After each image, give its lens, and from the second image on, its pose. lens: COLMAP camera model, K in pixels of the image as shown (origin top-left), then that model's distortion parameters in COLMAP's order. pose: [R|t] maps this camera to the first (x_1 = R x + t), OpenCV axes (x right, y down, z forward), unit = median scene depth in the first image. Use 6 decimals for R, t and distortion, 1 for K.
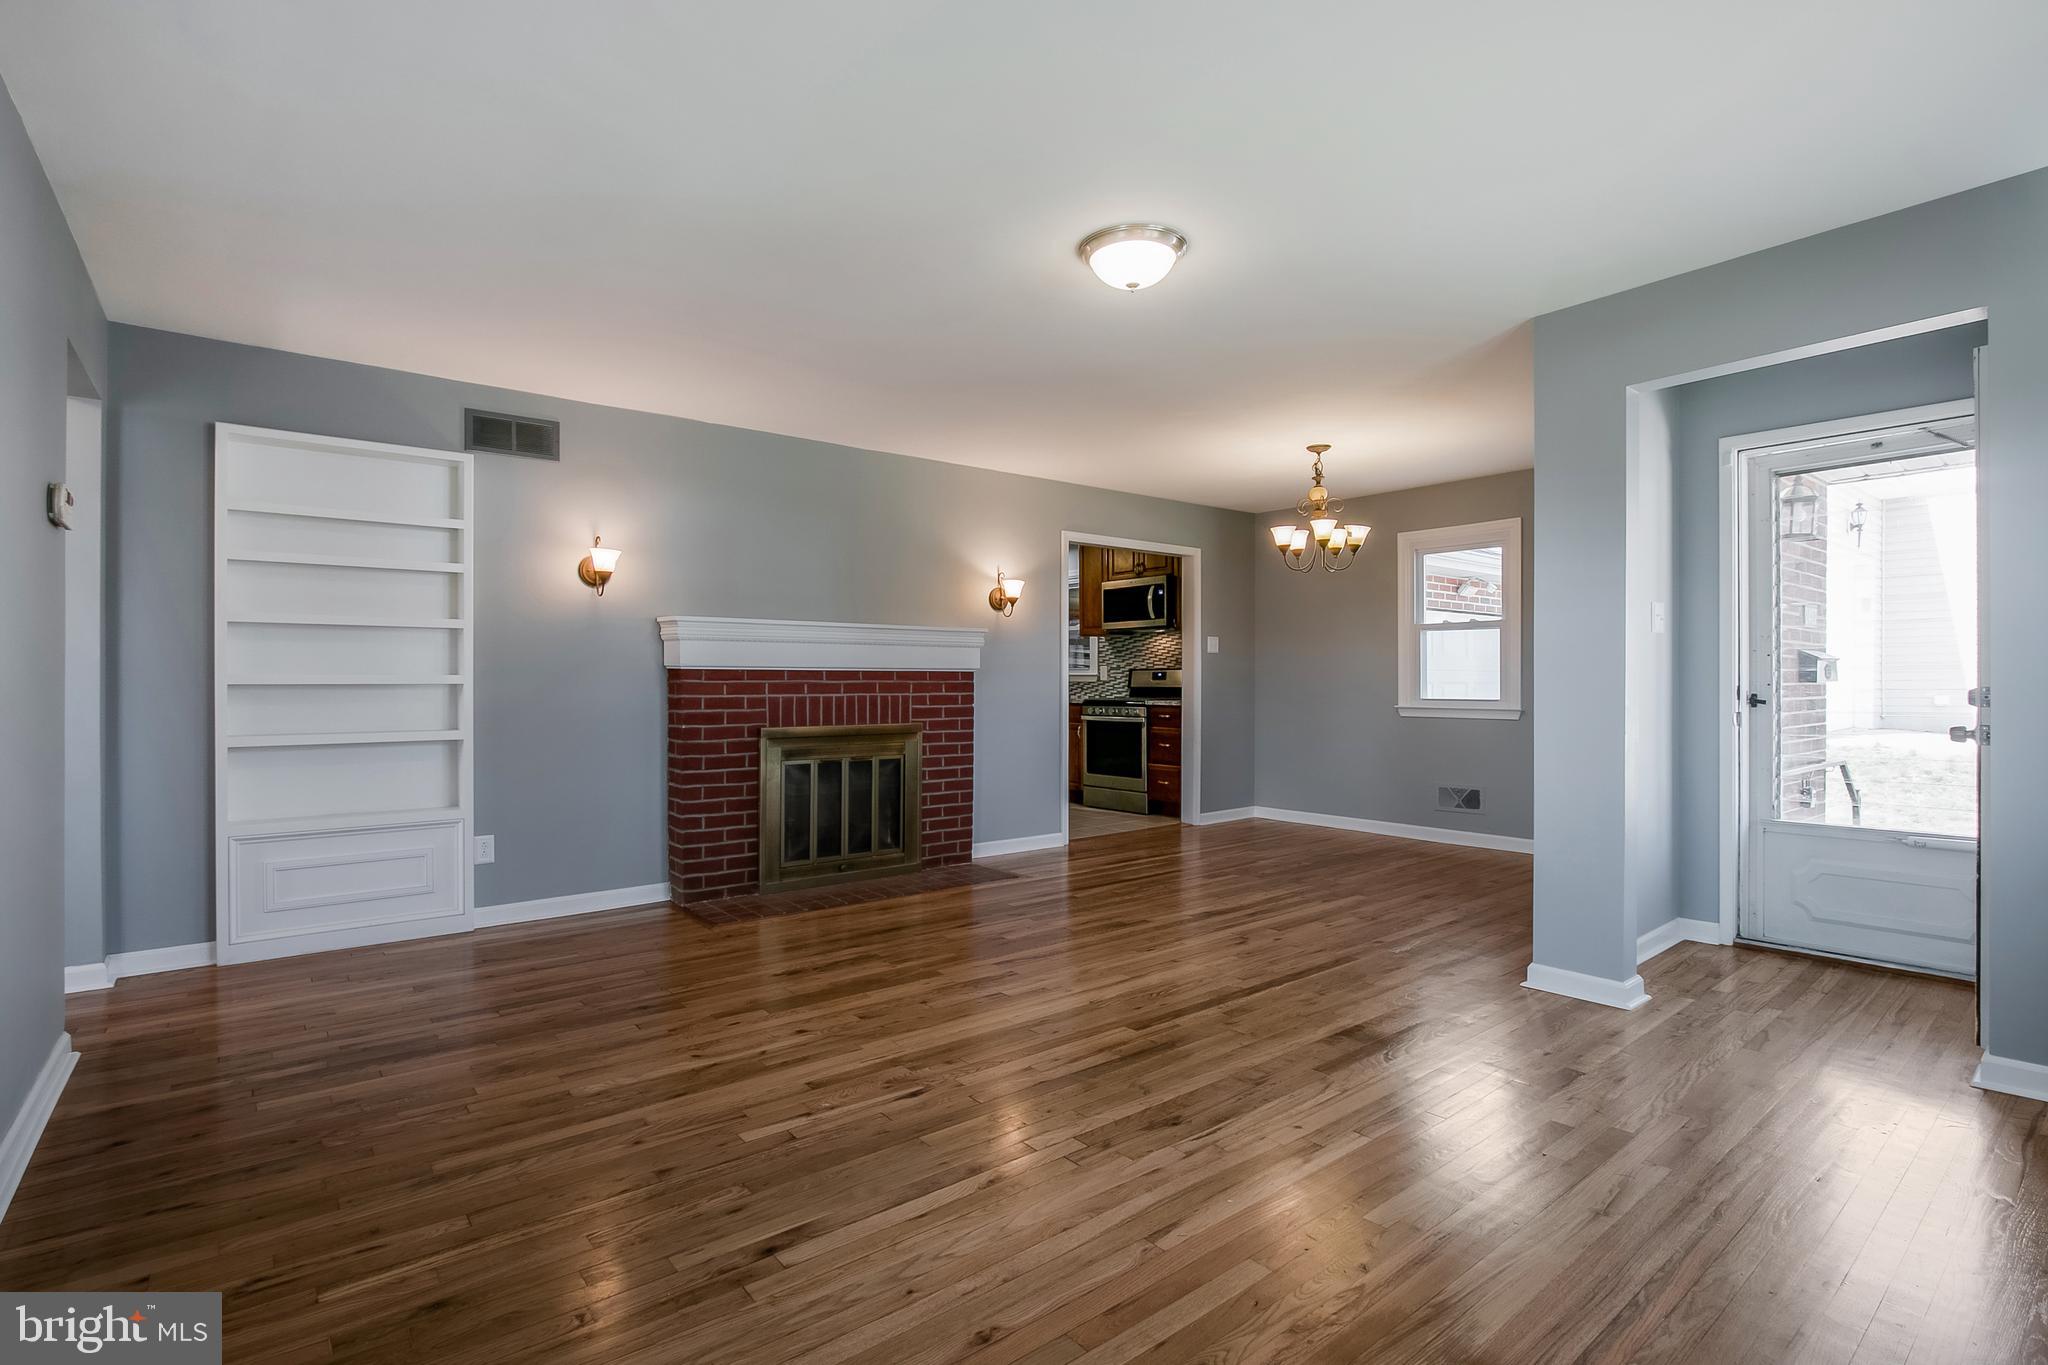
lens RADIAL K [[962.0, 0, 1006.8], [0, 962.0, 688.4], [0, 0, 1]] dist [-0.021064, 0.000143]
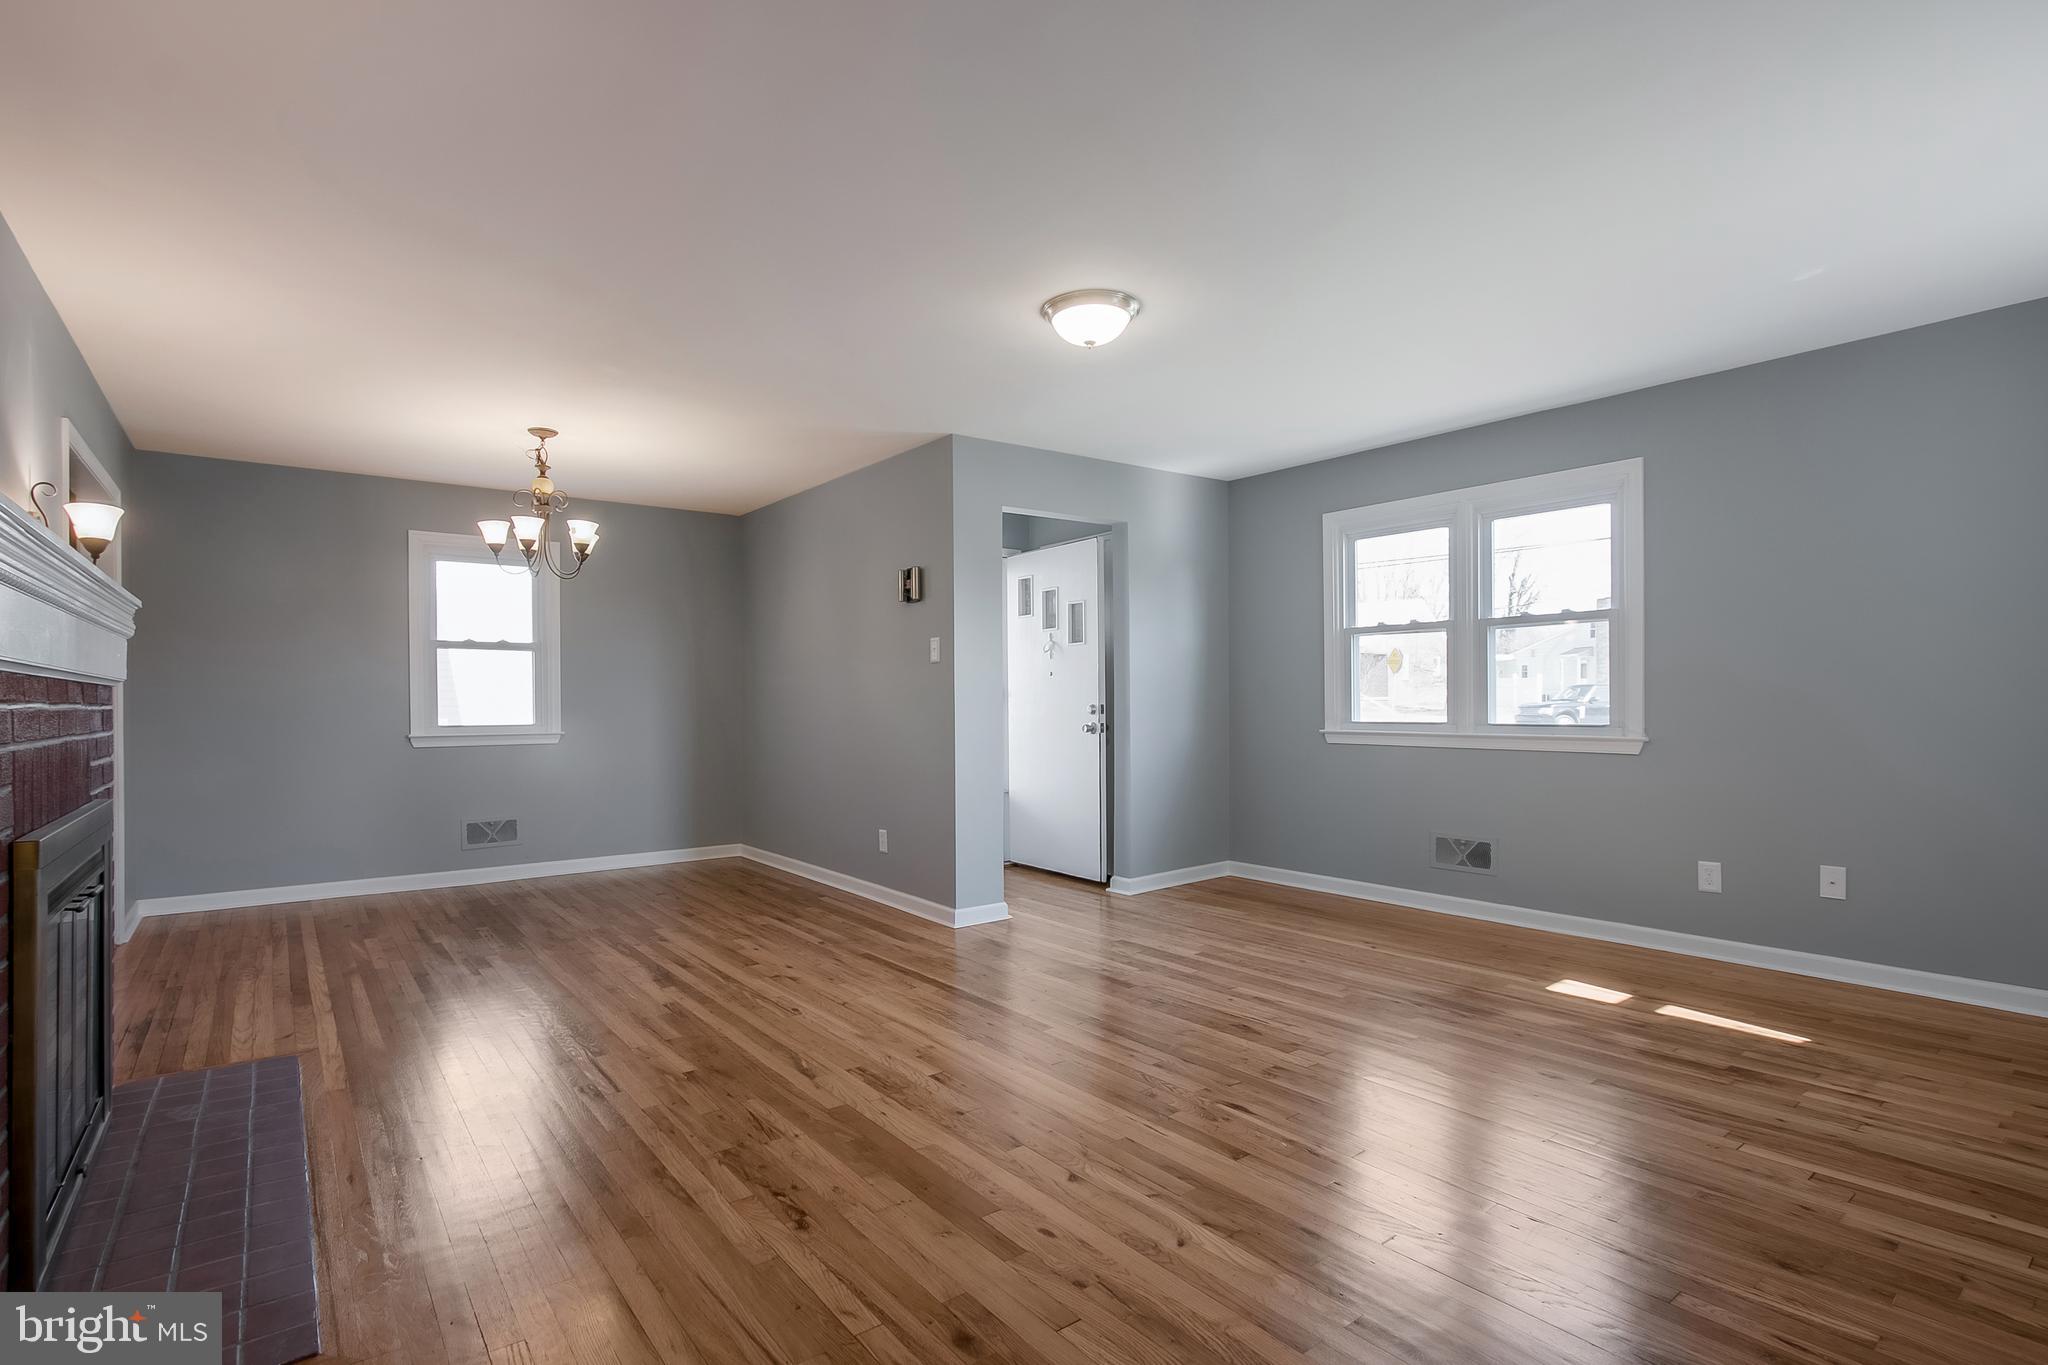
lens RADIAL K [[980.1, 0, 993.8], [0, 980.1, 700.1], [0, 0, 1]] dist [-0.019096, 0.000883]
pose [[0.028688, 0.002402, 0.999586, -0.614814], [0.014791, 0.999887, -0.002827, -0.003535], [-0.999479, 0.014866, 0.028649, 0.661660]]
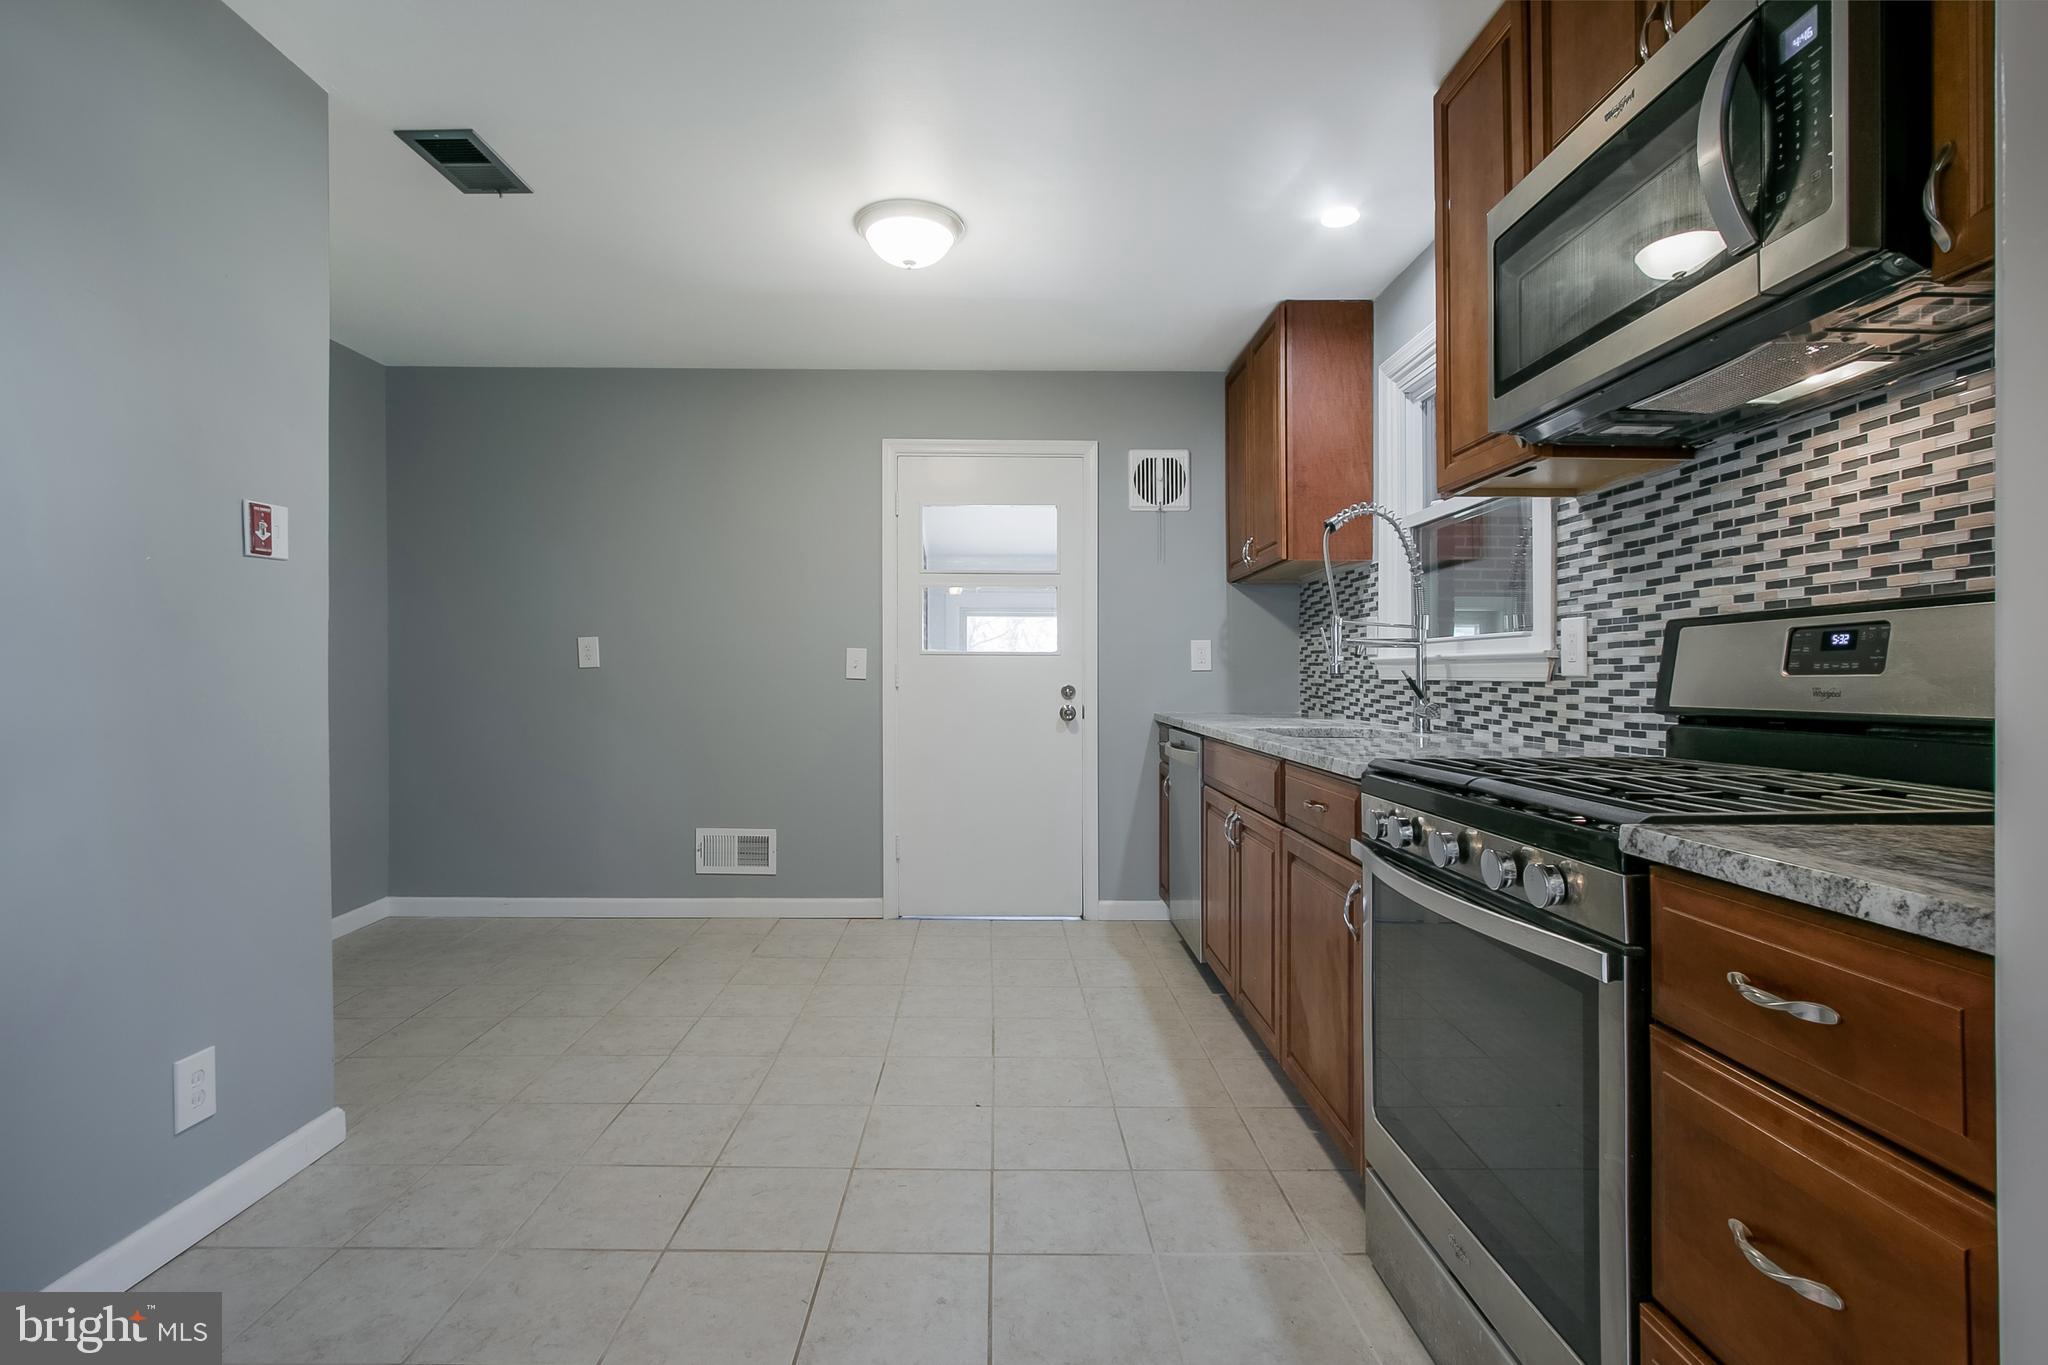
lens RADIAL K [[953.6, 0, 1005.3], [0, 953.6, 676.0], [0, 0, 1]] dist [-0.025912, 0.007382]
pose [[0.787379, 0.002723, -0.616463, 0.258763], [-0.009079, 0.999933, -0.007179, -0.009993], [0.616402, 0.011249, 0.787351, 1.389310]]
